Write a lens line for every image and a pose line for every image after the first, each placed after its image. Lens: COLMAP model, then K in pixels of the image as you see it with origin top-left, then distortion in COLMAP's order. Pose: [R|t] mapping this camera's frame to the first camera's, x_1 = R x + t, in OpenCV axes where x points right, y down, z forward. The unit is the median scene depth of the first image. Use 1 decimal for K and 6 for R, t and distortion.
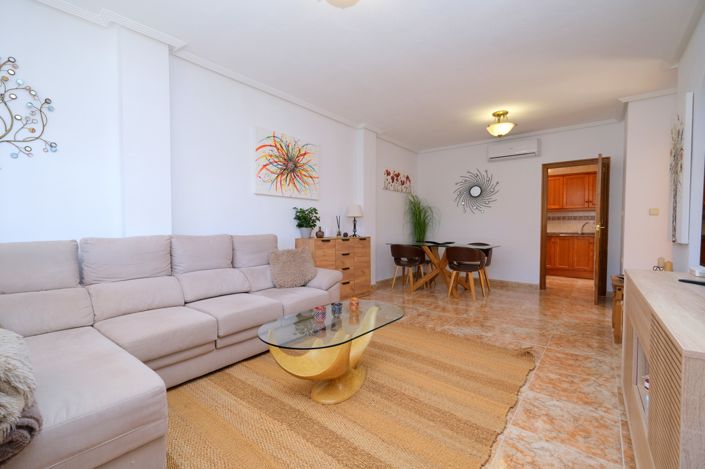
lens RADIAL K [[307.1, 0, 349.6], [0, 307.1, 236.6], [0, 0, 1]] dist [-0.004501, 0.000792]
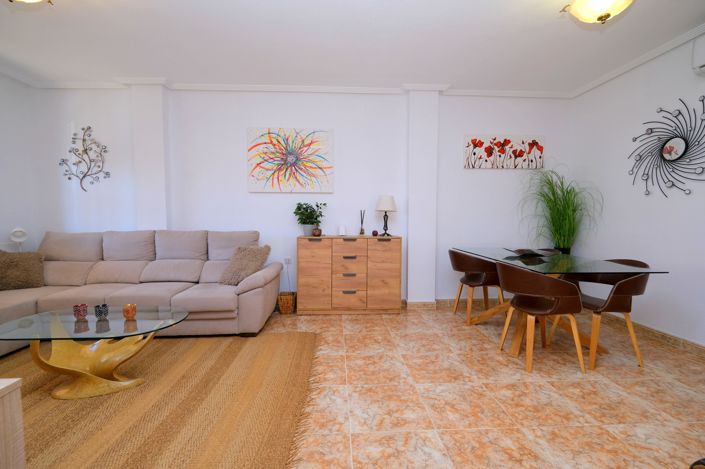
lens RADIAL K [[307.1, 0, 350.4], [0, 307.1, 237.0], [0, 0, 1]] dist [-0.004501, 0.000792]
pose [[0.672694, 0.045237, -0.738536, 0.633084], [-0.023436, 0.998931, 0.039840, -0.031694], [0.739549, -0.009491, 0.673036, 0.481056]]
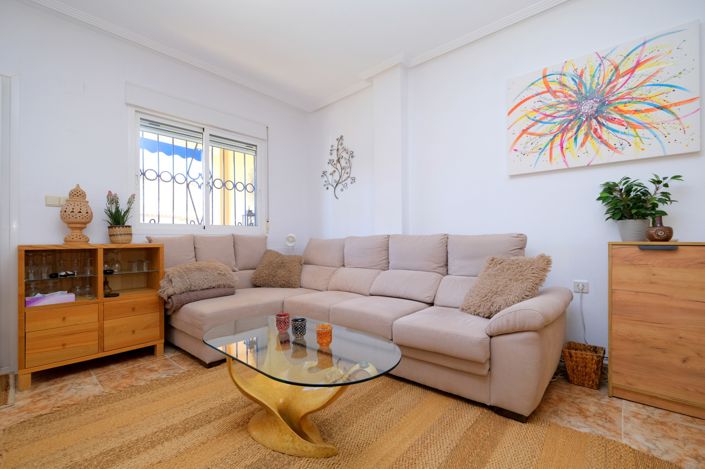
lens RADIAL K [[307.1, 0, 349.5], [0, 307.1, 237.2], [0, 0, 1]] dist [-0.004501, 0.000792]
pose [[-0.040195, -0.012293, -0.999116, 0.354456], [-0.025882, 0.999602, -0.011257, 0.014222], [0.998857, 0.025407, -0.040497, 0.591768]]
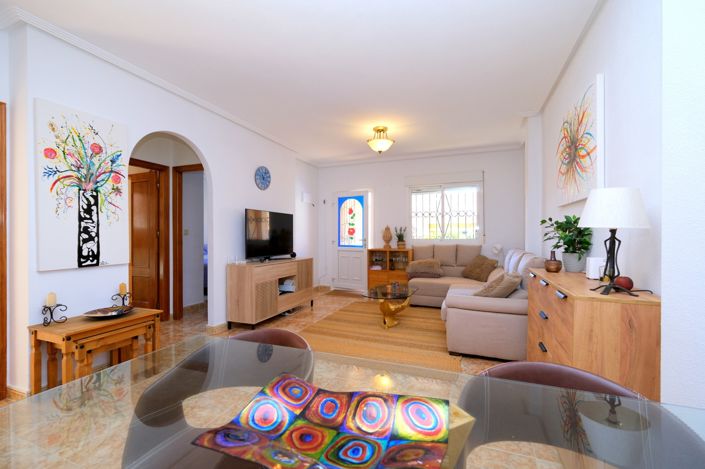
lens RADIAL K [[307.1, 0, 348.5], [0, 307.1, 235.5], [0, 0, 1]] dist [-0.004501, 0.000792]
pose [[-0.954341, 0.000122, -0.298720, 0.420392], [-0.009661, 0.999464, 0.031273, -0.074303], [0.298564, 0.032731, -0.953828, 1.429998]]
